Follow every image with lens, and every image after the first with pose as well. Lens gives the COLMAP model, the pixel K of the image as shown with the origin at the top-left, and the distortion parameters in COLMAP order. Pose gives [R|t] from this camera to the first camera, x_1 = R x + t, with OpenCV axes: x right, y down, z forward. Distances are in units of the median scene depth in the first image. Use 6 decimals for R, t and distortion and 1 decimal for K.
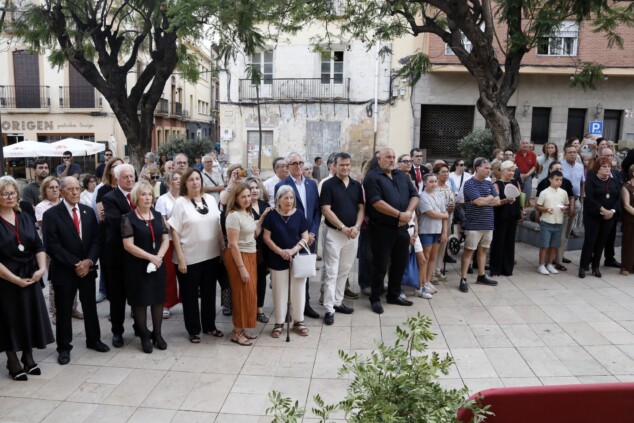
lens RADIAL K [[501.0, 0, 314.2], [0, 501.0, 220.4], [0, 0, 1]] dist [-0.156848, 0.089645]
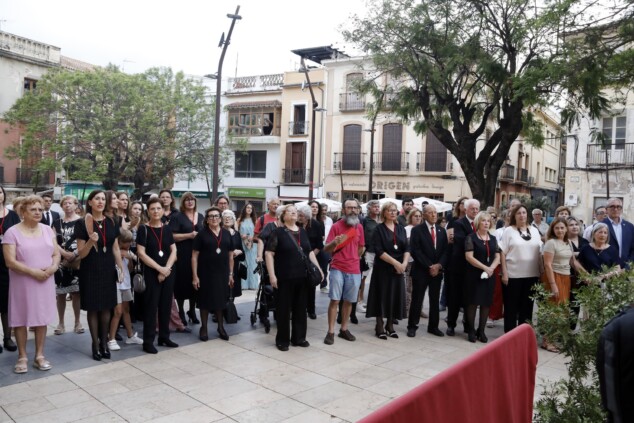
lens RADIAL K [[501.0, 0, 314.2], [0, 501.0, 220.4], [0, 0, 1]] dist [-0.156848, 0.089645]
pose [[0.782754, 0.044546, -0.620735, 0.038469], [-0.128970, 0.987393, -0.091775, 0.038809], [0.608821, 0.151893, 0.778630, -0.099146]]
